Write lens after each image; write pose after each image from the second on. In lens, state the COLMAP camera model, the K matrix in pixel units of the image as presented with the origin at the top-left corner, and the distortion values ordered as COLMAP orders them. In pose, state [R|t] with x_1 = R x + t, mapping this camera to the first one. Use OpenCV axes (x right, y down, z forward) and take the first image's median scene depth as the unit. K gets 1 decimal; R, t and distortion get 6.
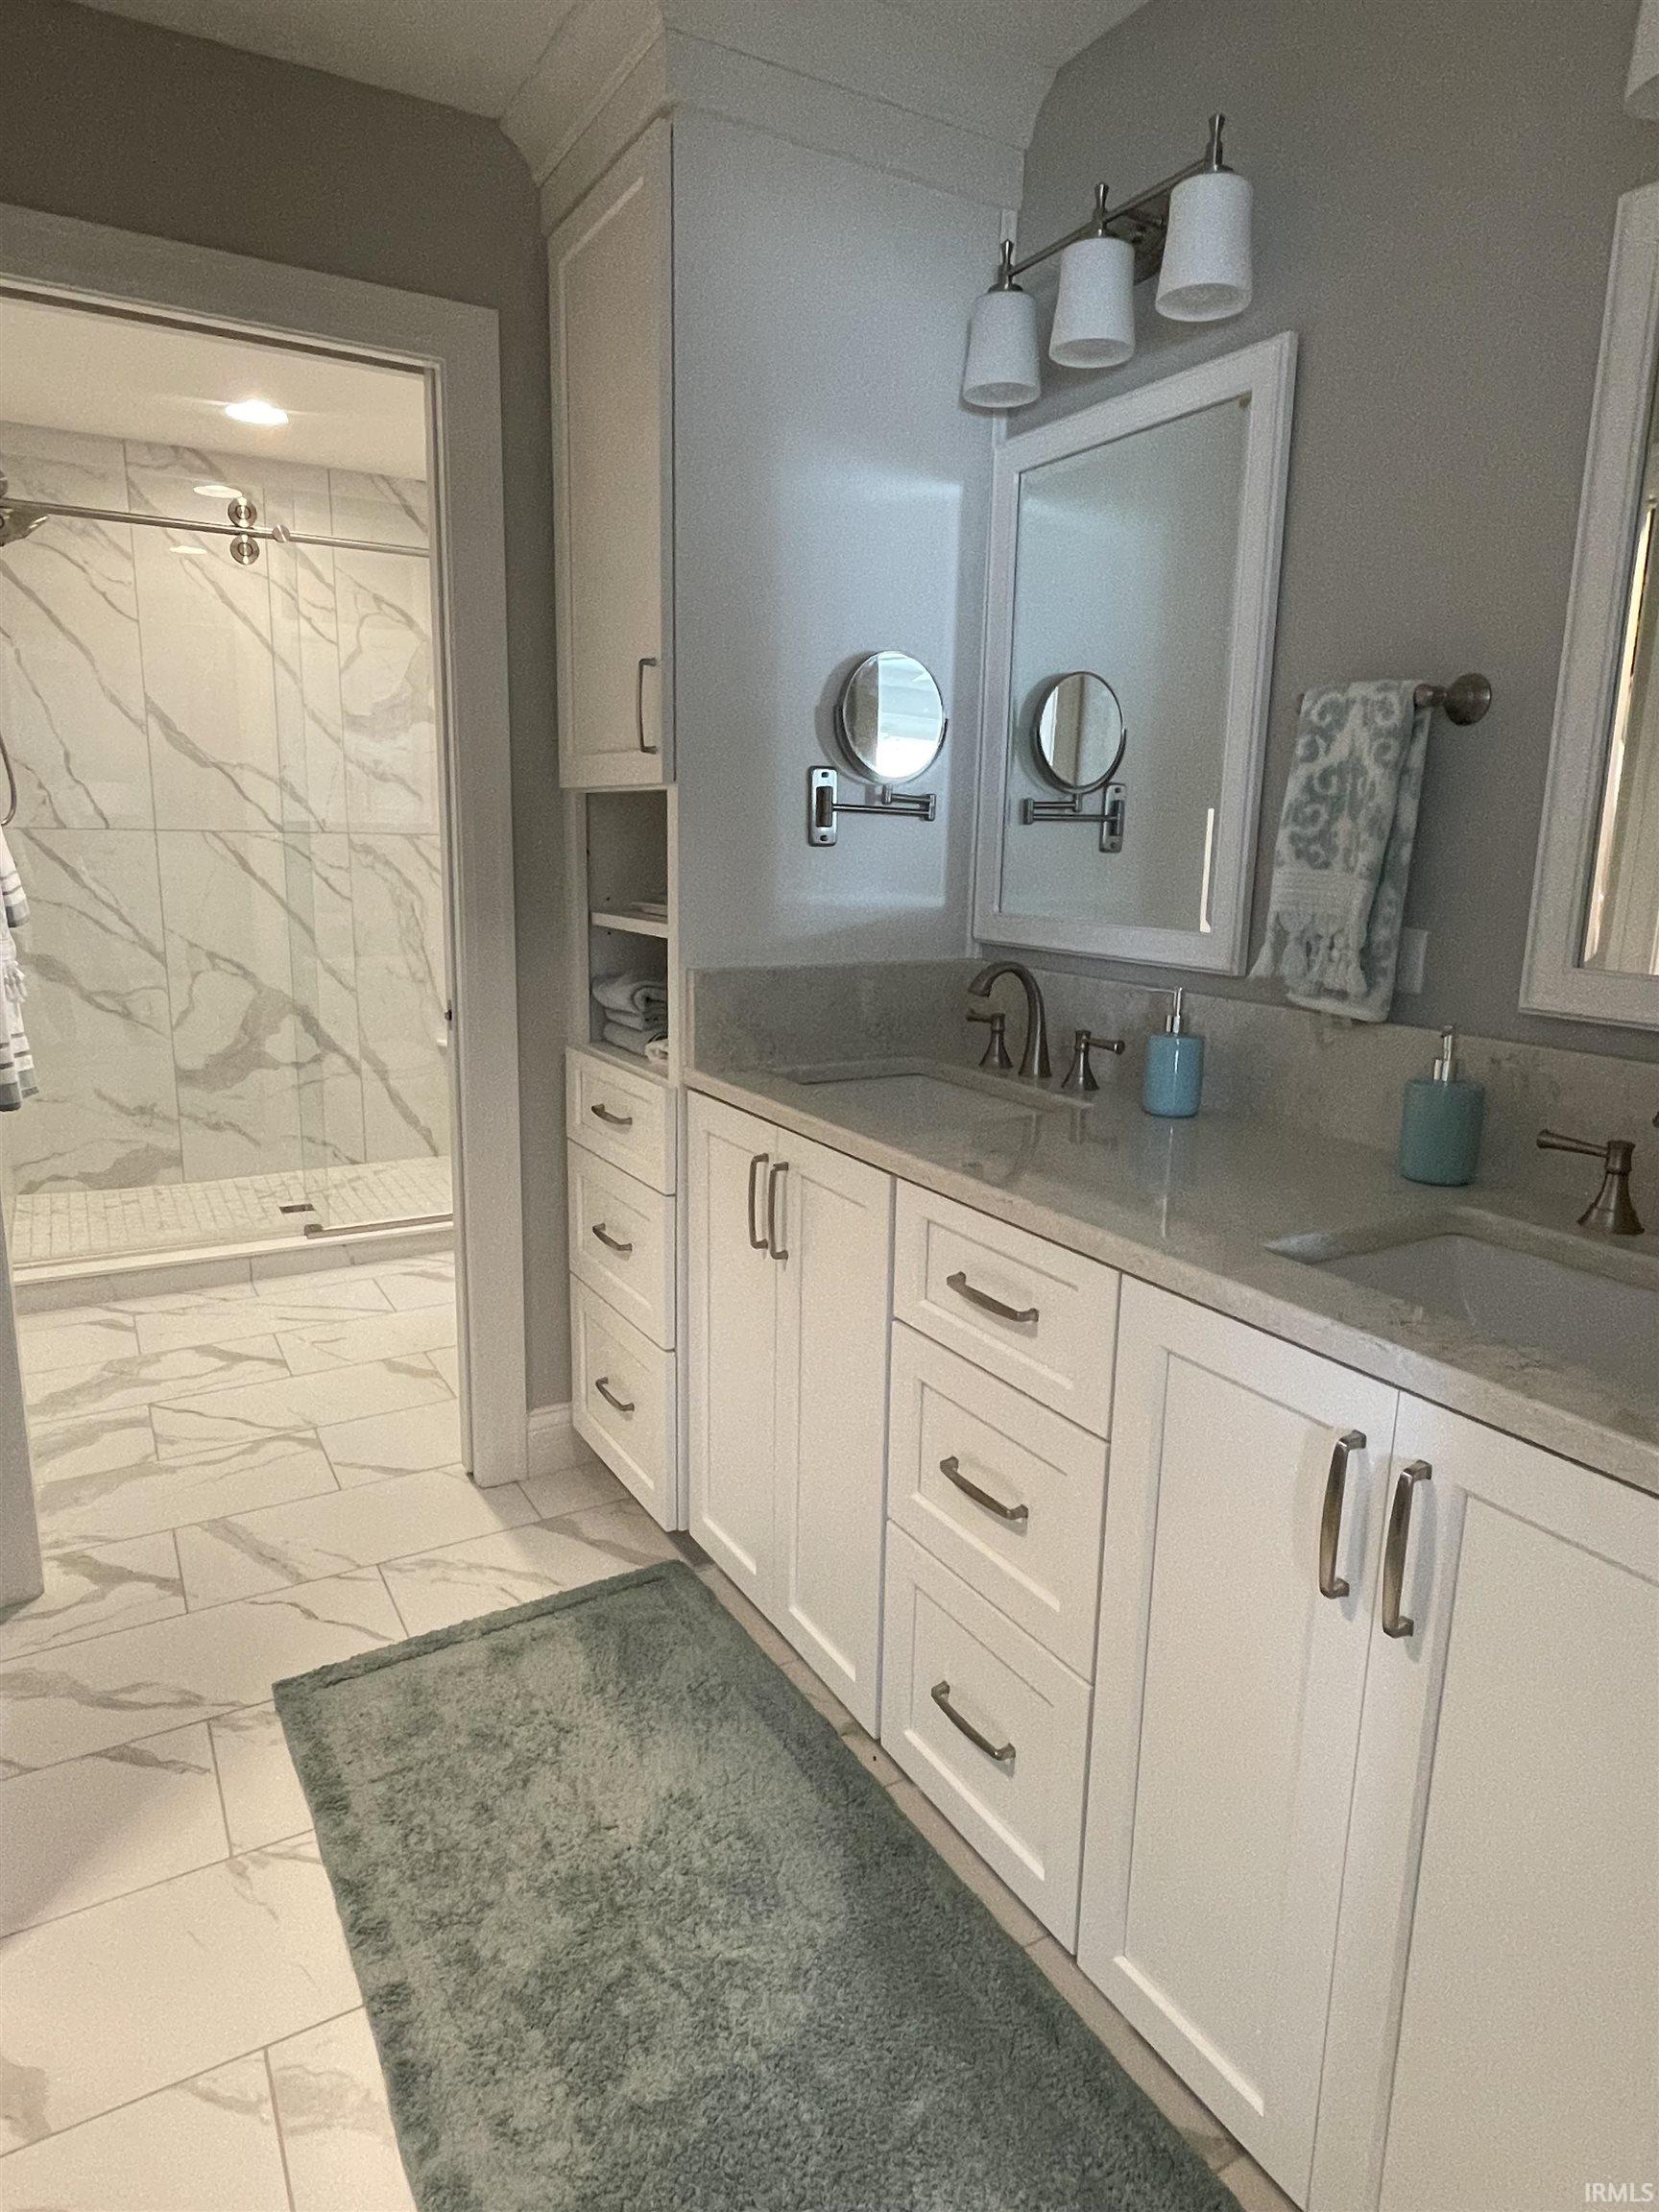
lens RADIAL K [[1298.0, 0, 827.7], [0, 1298.0, 1097.1], [0, 0, 1]] dist [-0.008269, -0.001403]
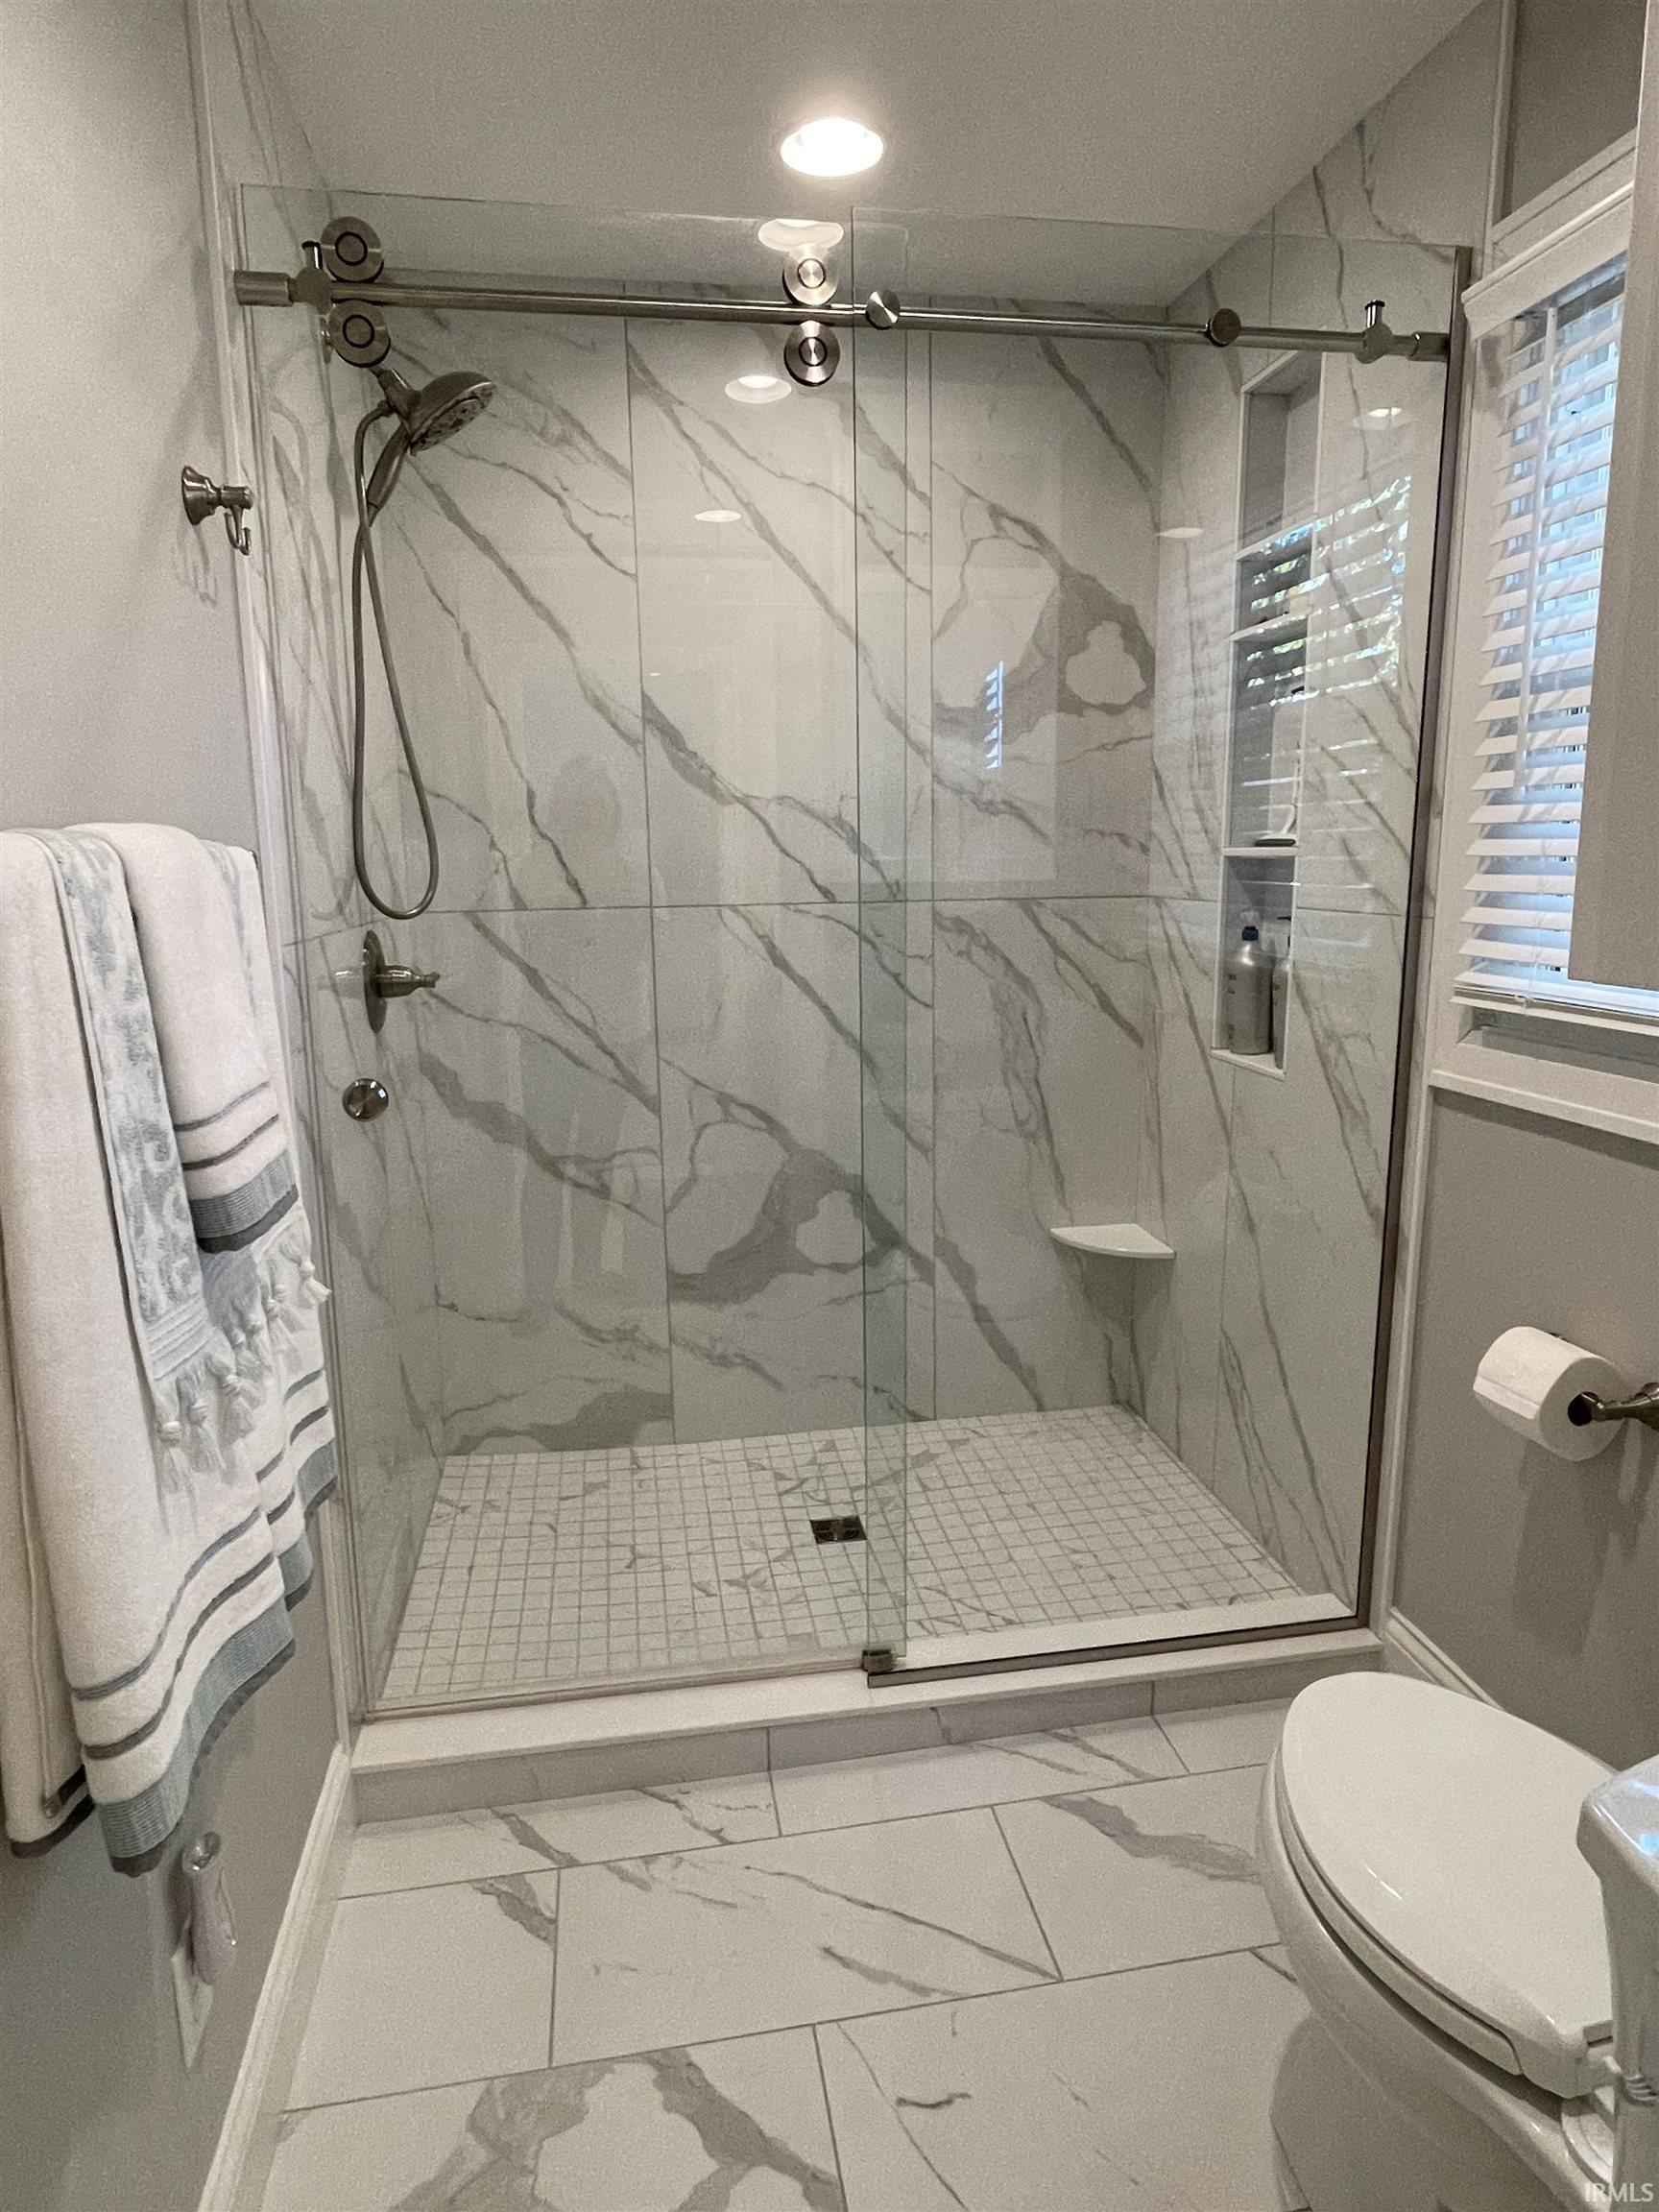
lens RADIAL K [[1298.0, 0, 829.5], [0, 1298.0, 1110.8], [0, 0, 1]] dist [-0.008269, -0.001403]
pose [[0.934232, 0.029484, -0.355445, -0.199658], [-0.035698, 0.999303, -0.010936, -0.098293], [0.354875, 0.022906, 0.934633, 0.420171]]
